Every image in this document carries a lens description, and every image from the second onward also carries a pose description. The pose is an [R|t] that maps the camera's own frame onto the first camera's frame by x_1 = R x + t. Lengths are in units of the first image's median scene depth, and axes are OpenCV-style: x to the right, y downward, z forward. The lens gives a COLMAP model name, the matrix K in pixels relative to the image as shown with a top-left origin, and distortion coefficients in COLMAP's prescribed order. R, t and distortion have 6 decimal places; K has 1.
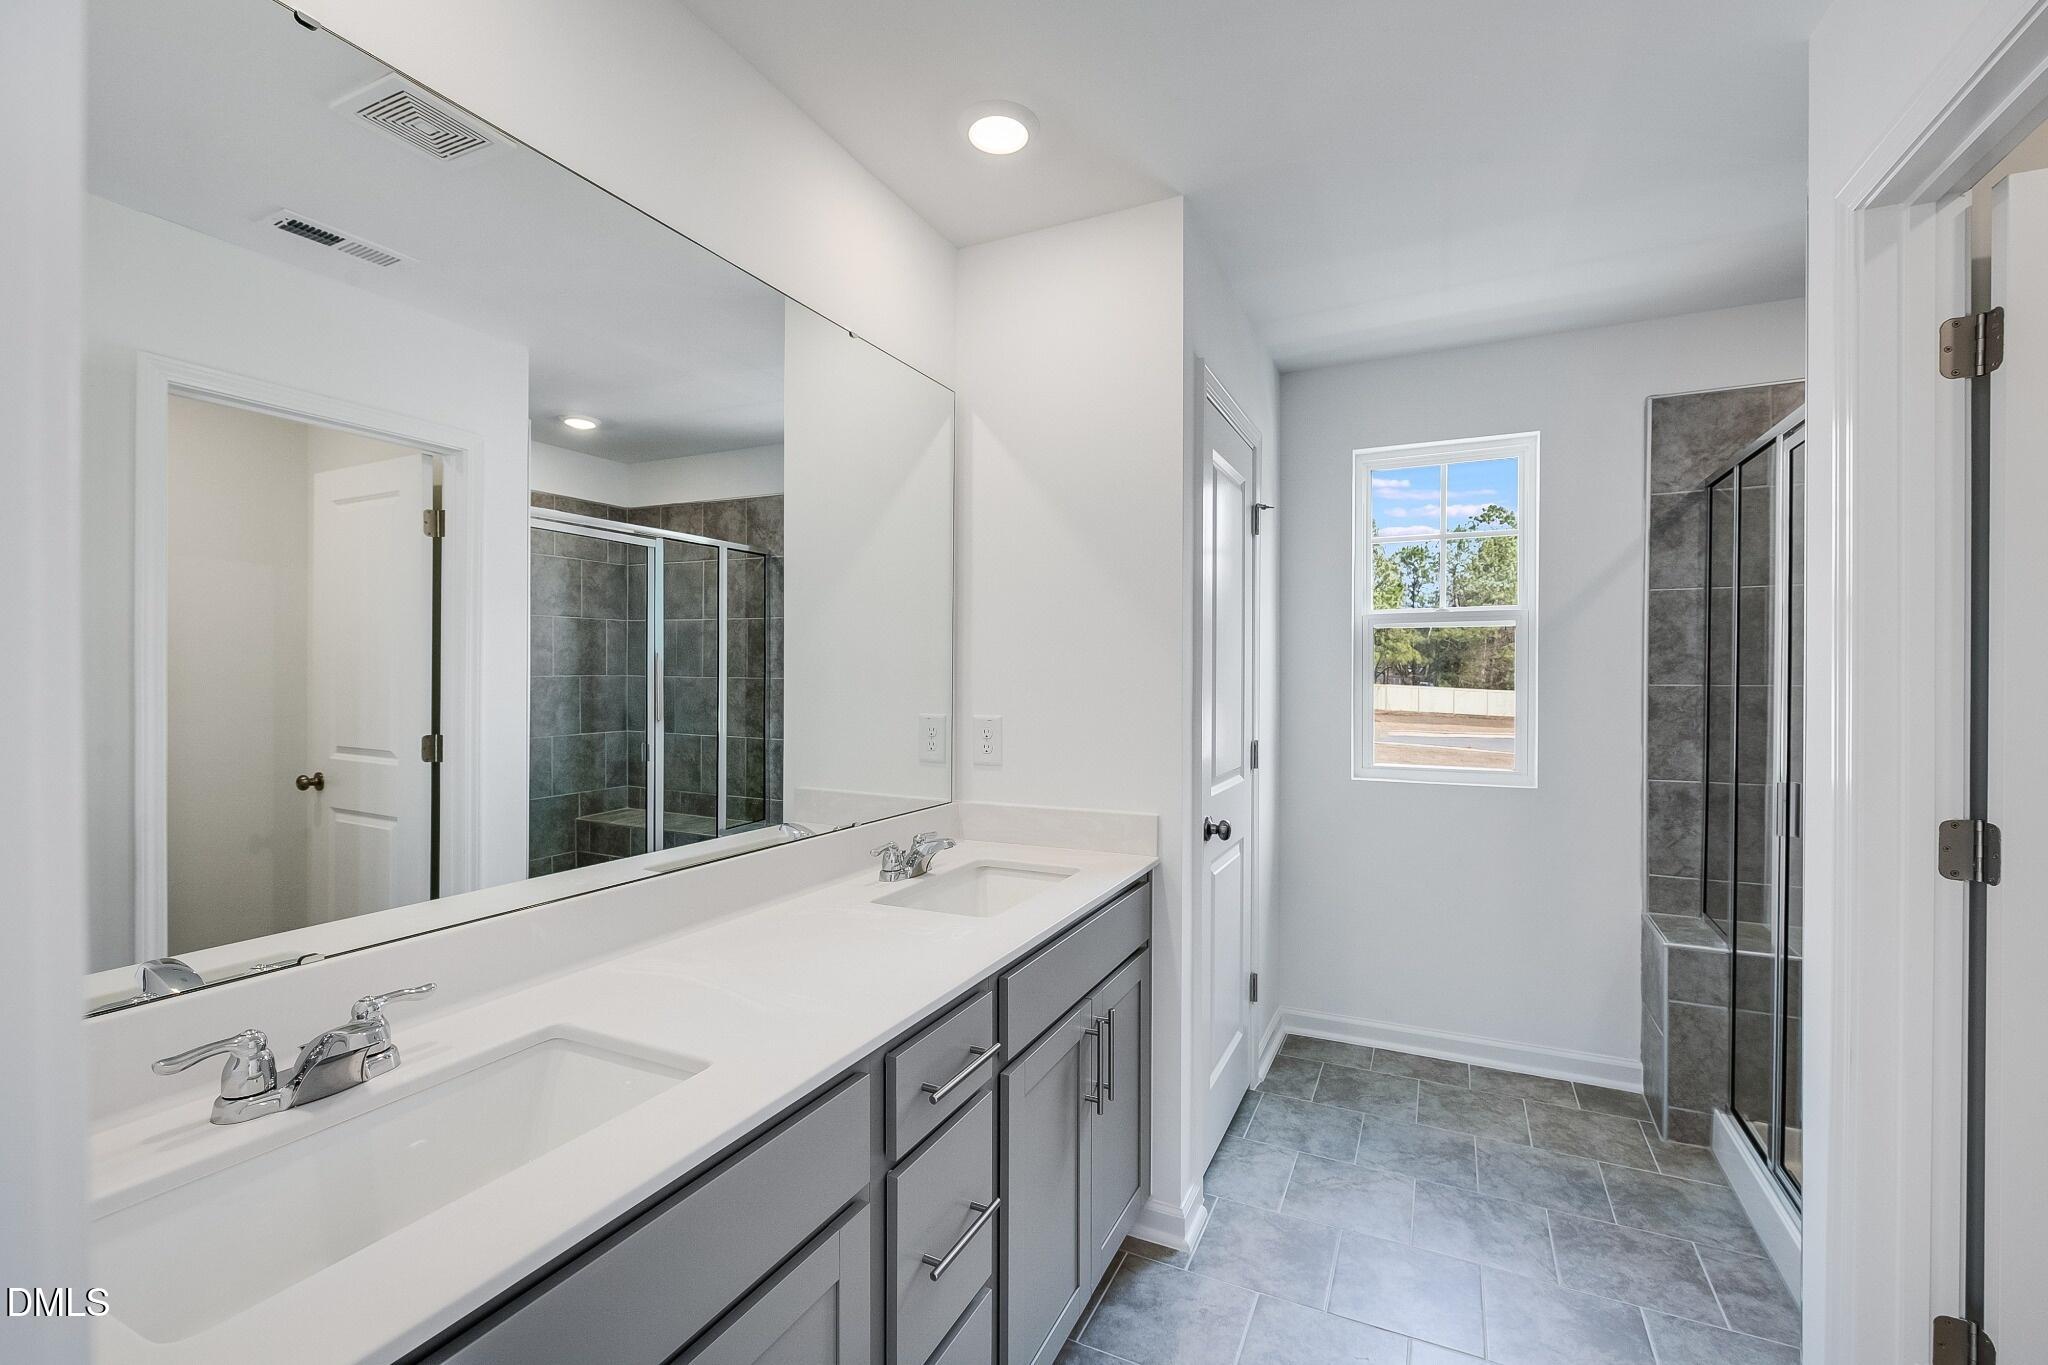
lens RADIAL K [[905.0, 0, 1024.0], [0, 905.0, 682.5], [0, 0, 1]] dist [0.000146, 0.000044]
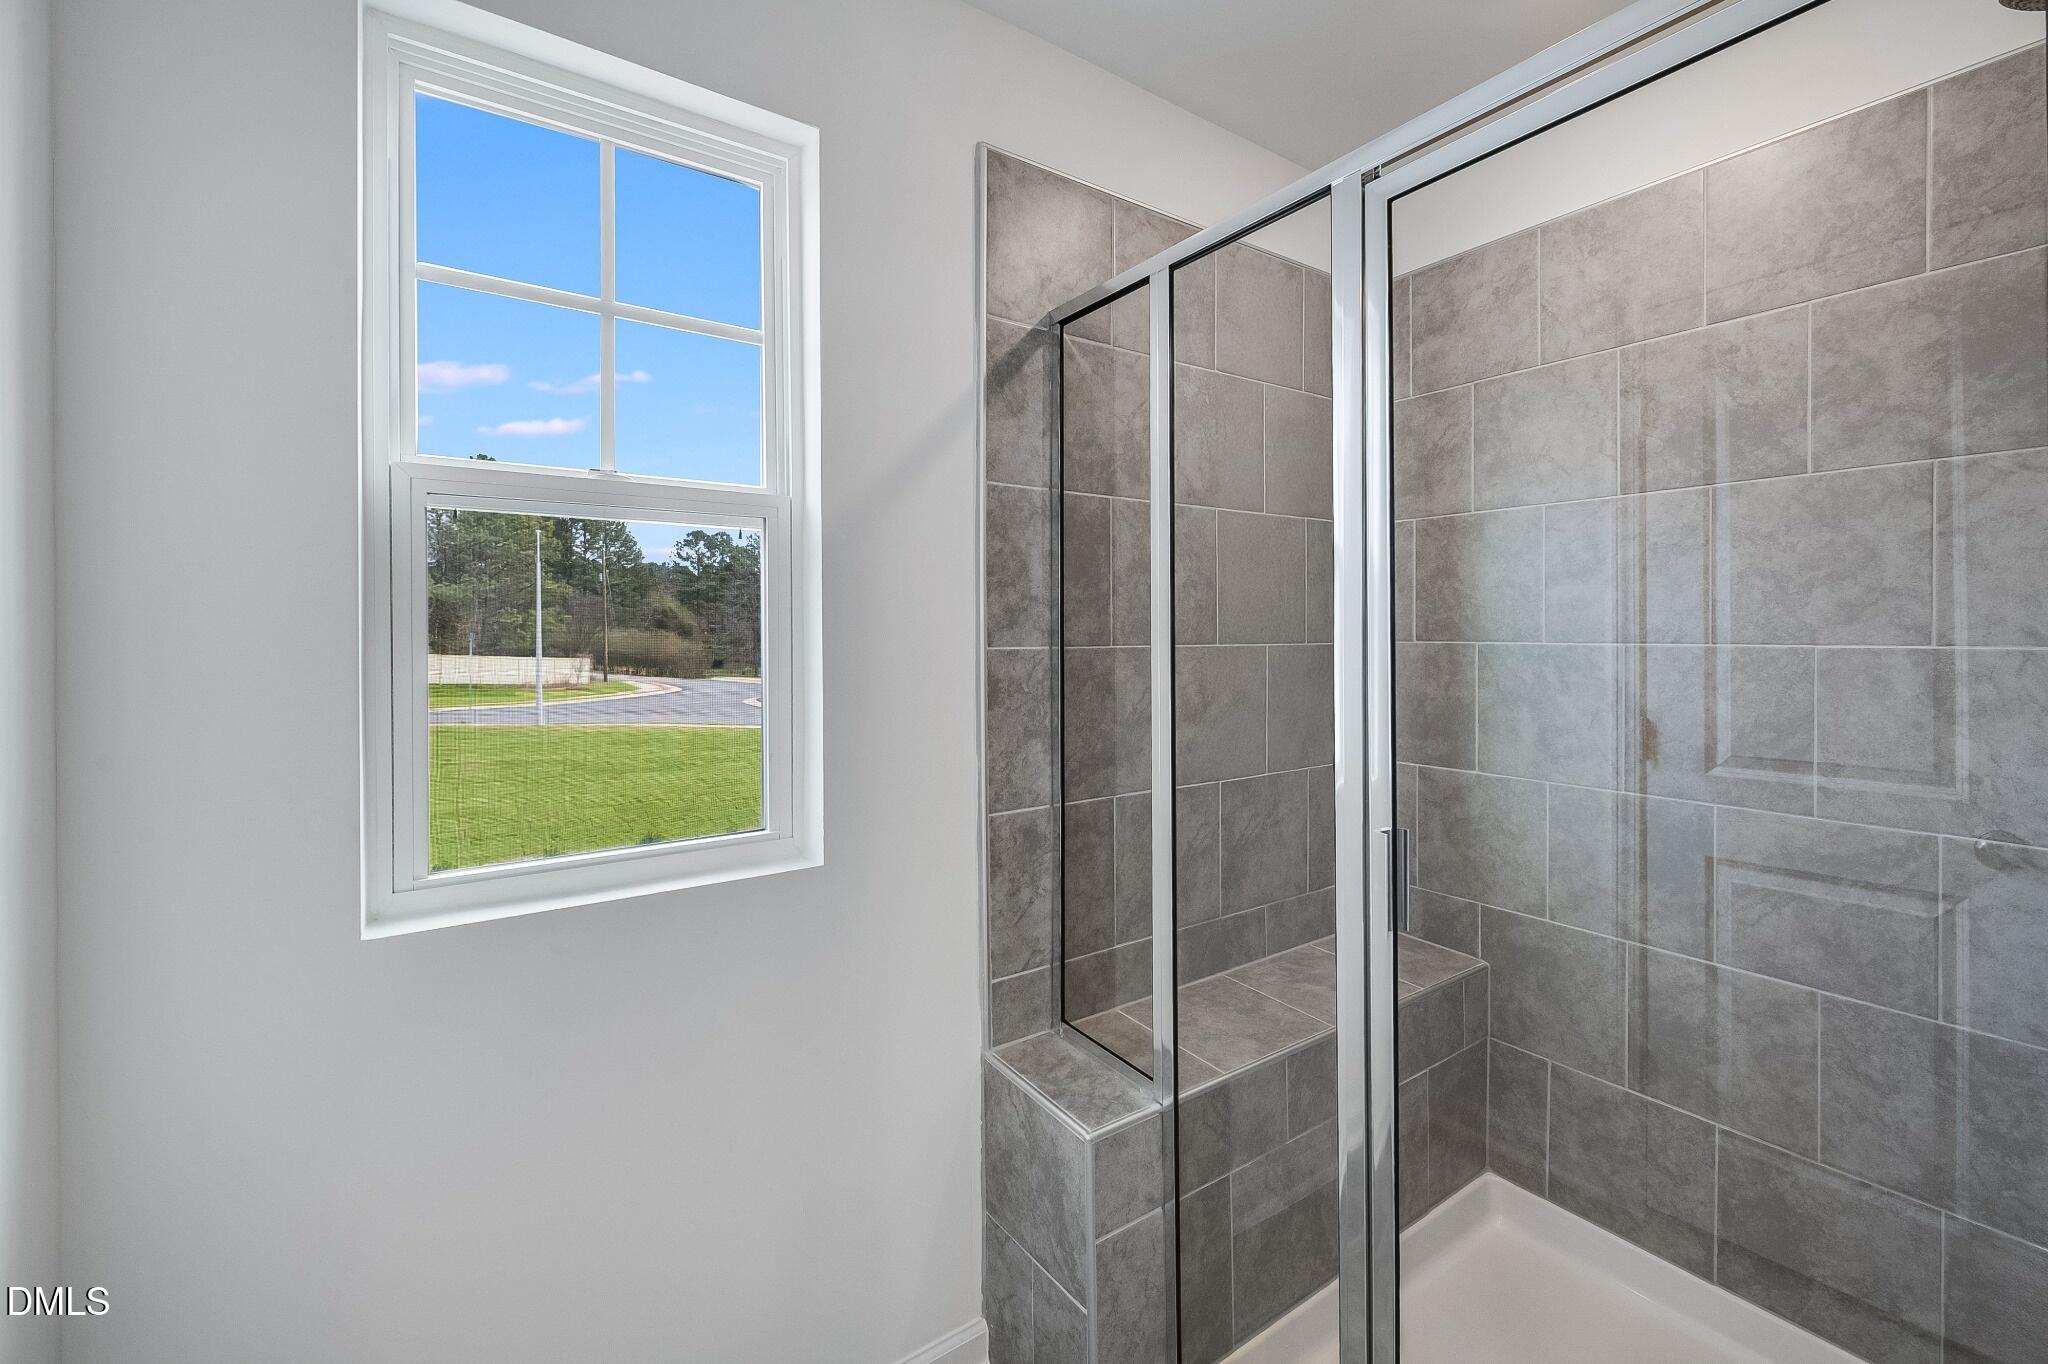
lens RADIAL K [[852.1, 0, 1027.9], [0, 852.1, 641.7], [0, 0, 1]] dist [0.002980, 0.000126]
pose [[0.488537, -0.004321, 0.872532, 0.235529], [0.009546, 0.999954, -0.000393, -0.000833], [-0.872491, 0.008522, 0.488556, 0.719138]]
